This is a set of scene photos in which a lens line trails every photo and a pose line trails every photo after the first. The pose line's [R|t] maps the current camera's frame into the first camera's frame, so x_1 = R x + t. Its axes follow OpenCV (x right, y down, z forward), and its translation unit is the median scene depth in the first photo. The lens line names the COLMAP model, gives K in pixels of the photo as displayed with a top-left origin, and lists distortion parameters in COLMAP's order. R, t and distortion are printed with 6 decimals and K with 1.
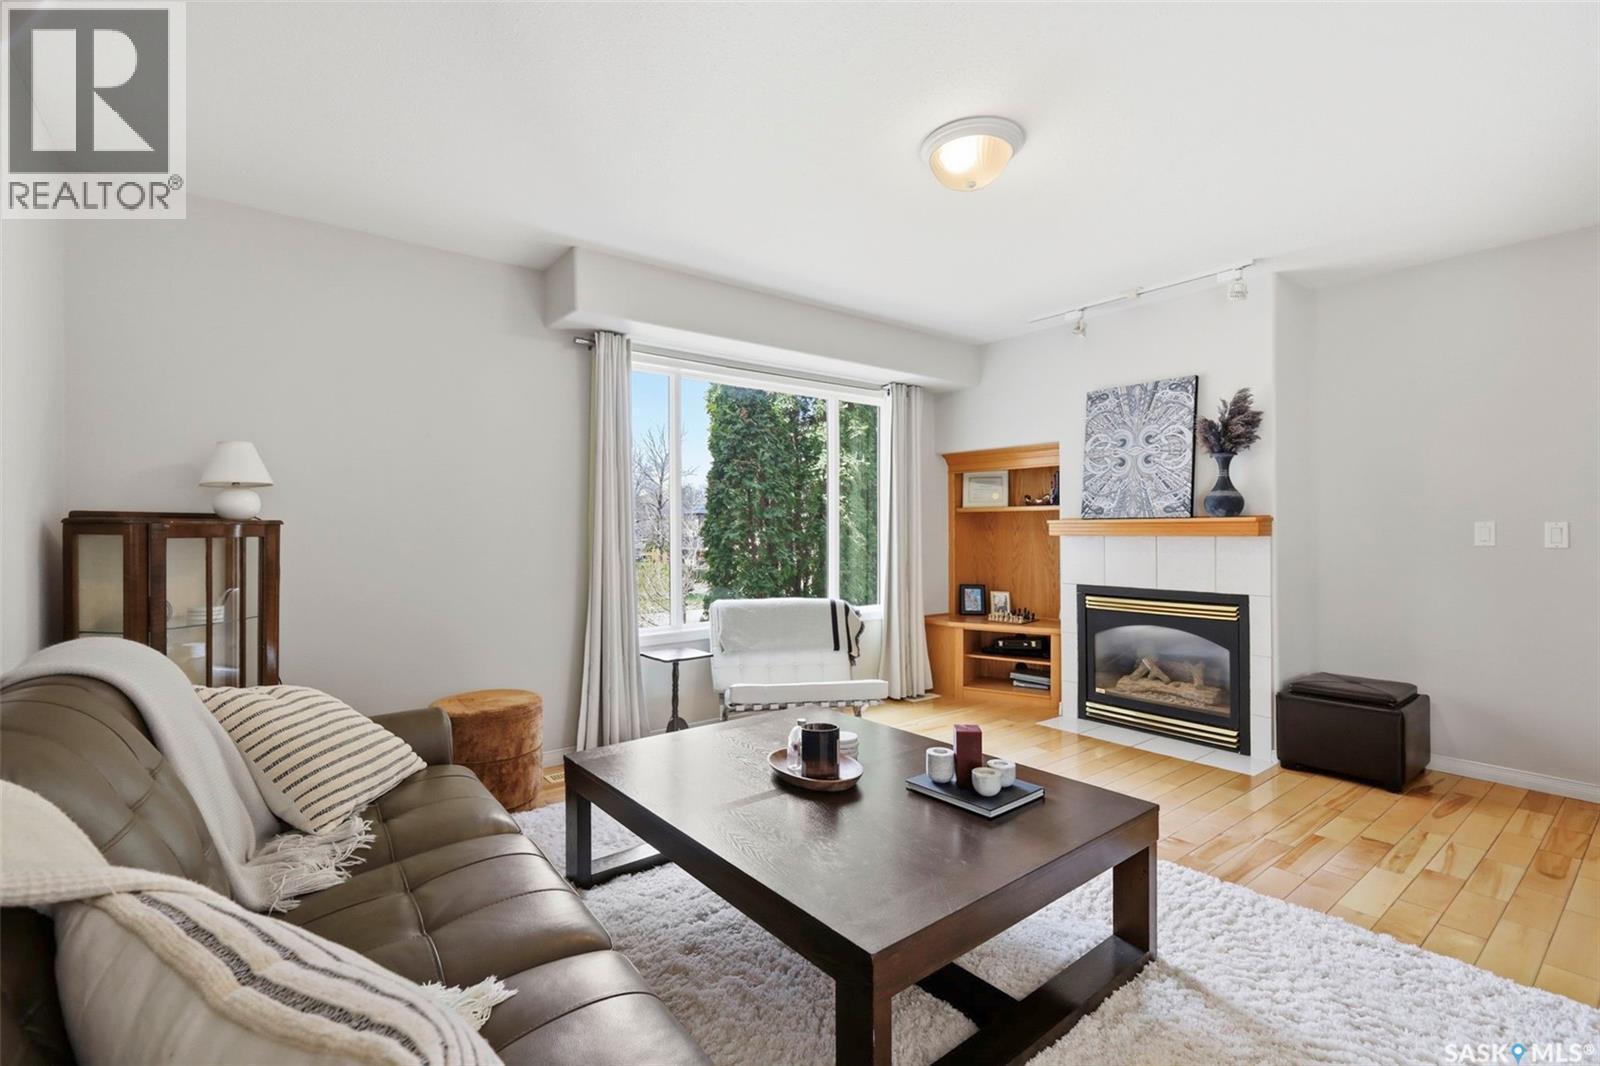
lens RADIAL K [[710.7, 0, 790.6], [0, 710.7, 527.7], [0, 0, 1]] dist [0.004536, 0.000952]
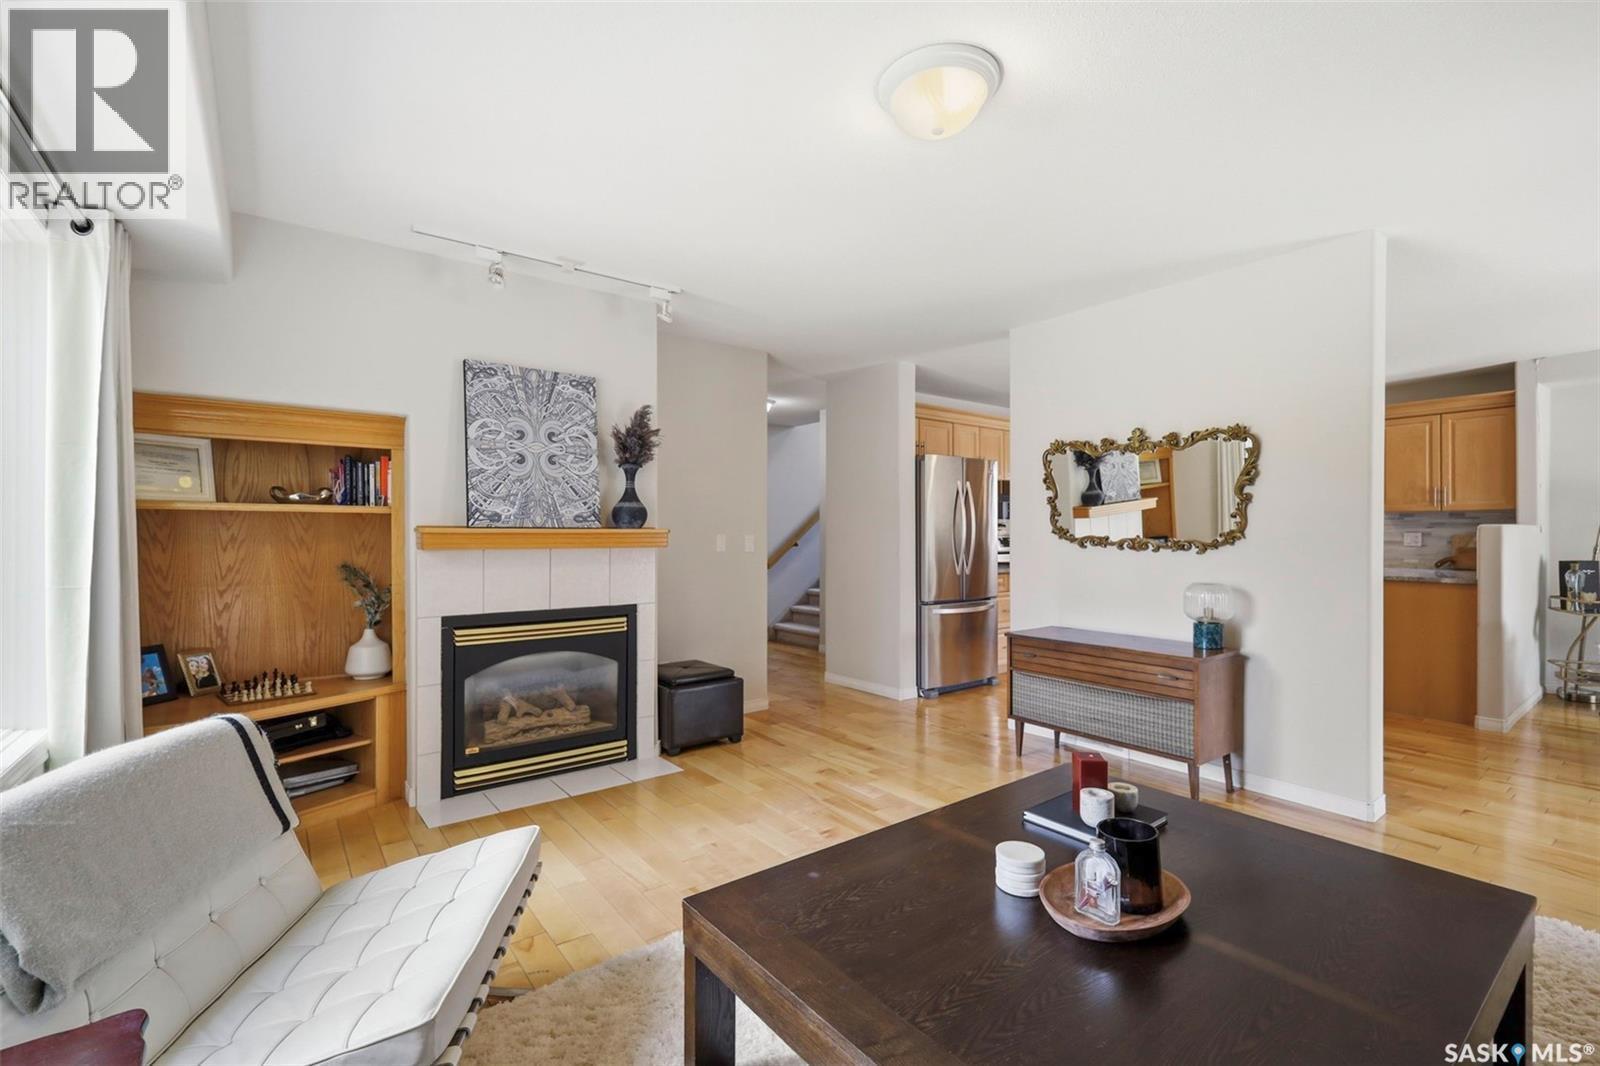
lens RADIAL K [[710.7, 0, 799.7], [0, 710.7, 538.8], [0, 0, 1]] dist [0.004536, 0.000952]
pose [[0.015427, 0.001351, 0.999880, -0.353824], [-0.000901, 0.999999, -0.001337, 0.000666], [-0.999881, -0.000880, 0.015428, 0.682098]]
